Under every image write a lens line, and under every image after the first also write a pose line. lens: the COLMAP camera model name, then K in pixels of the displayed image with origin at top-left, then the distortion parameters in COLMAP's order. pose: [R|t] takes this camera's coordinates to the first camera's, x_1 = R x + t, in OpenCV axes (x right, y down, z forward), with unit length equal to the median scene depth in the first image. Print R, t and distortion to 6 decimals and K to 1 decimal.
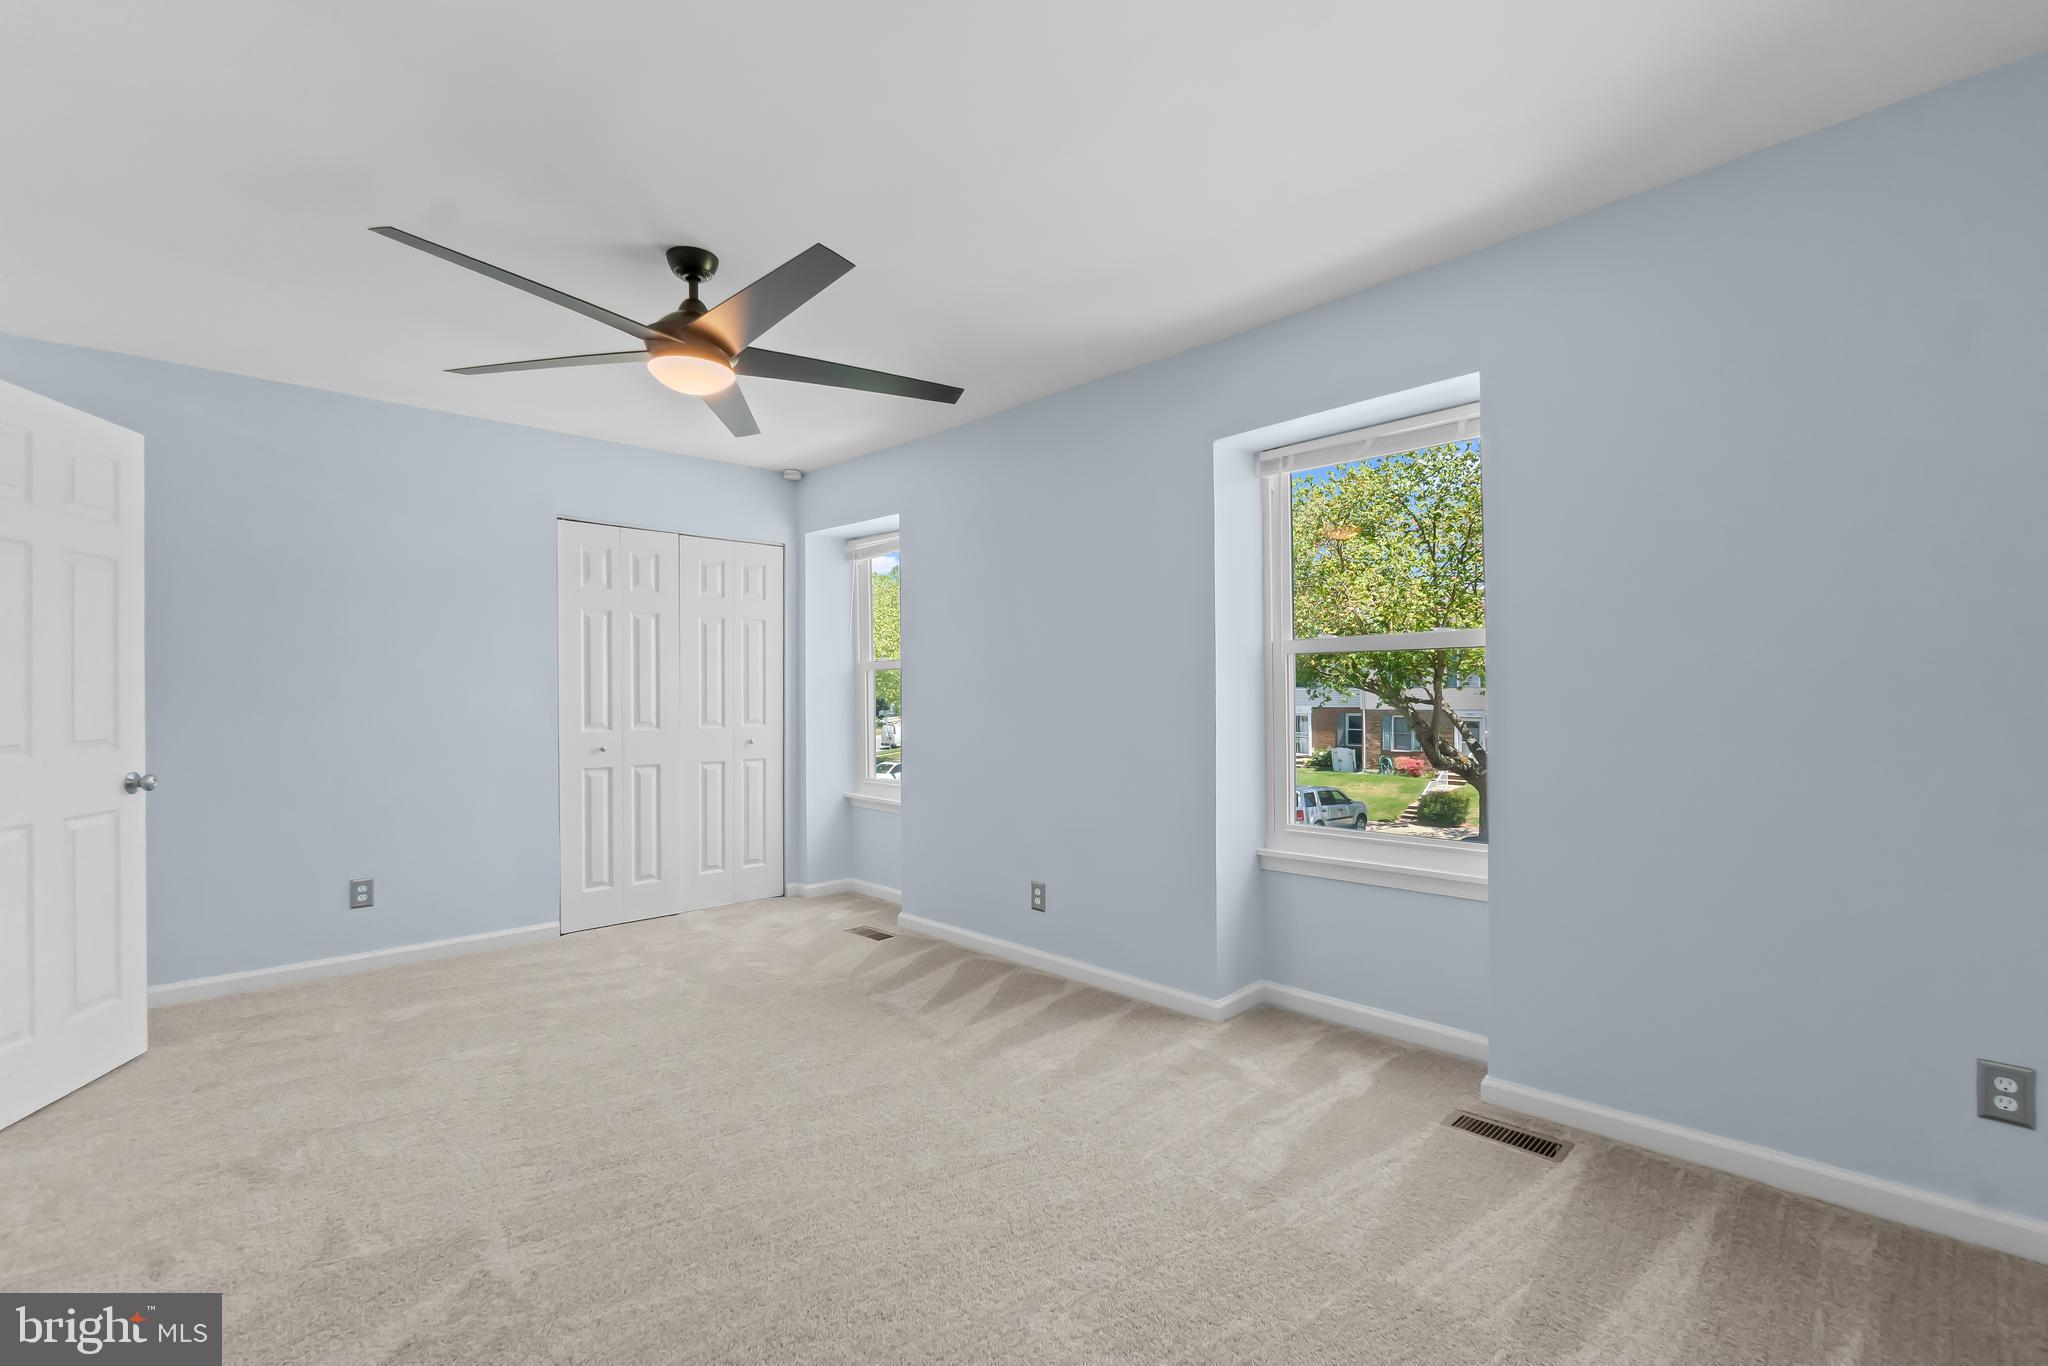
lens RADIAL K [[905.7, 0, 1025.3], [0, 905.7, 710.6], [0, 0, 1]] dist [-0.002018, -0.000209]
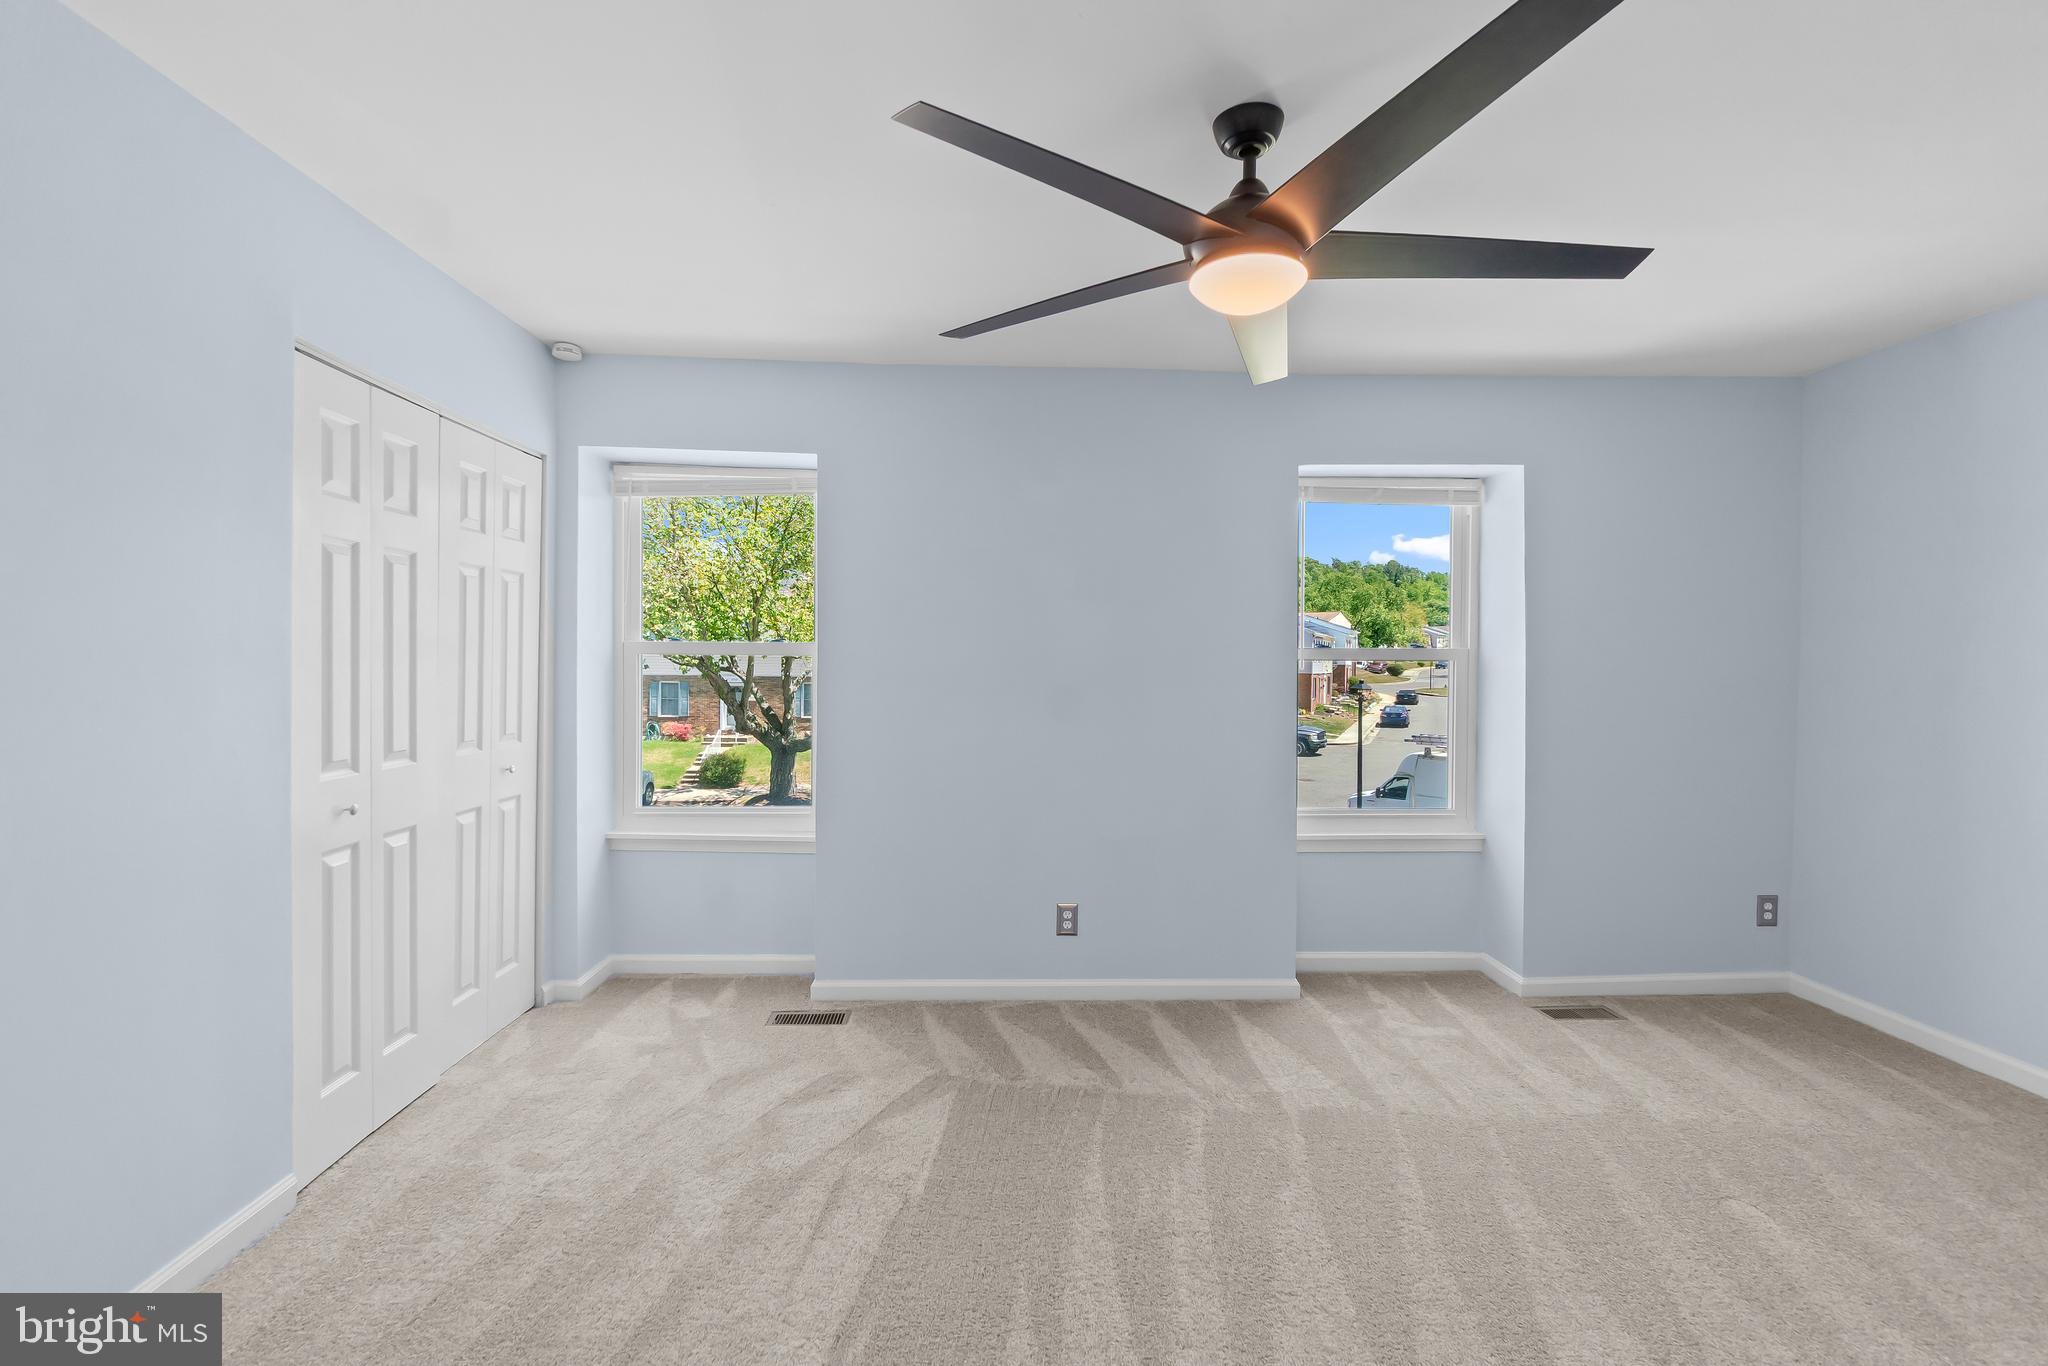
lens RADIAL K [[909.0, 0, 1022.0], [0, 909.0, 675.0], [0, 0, 1]] dist [-0.009249, -0.000400]
pose [[0.674140, -0.002525, 0.738599, -0.572988], [0.000318, 0.999995, 0.003128, -0.034450], [-0.738603, -0.001874, 0.674138, 0.357875]]
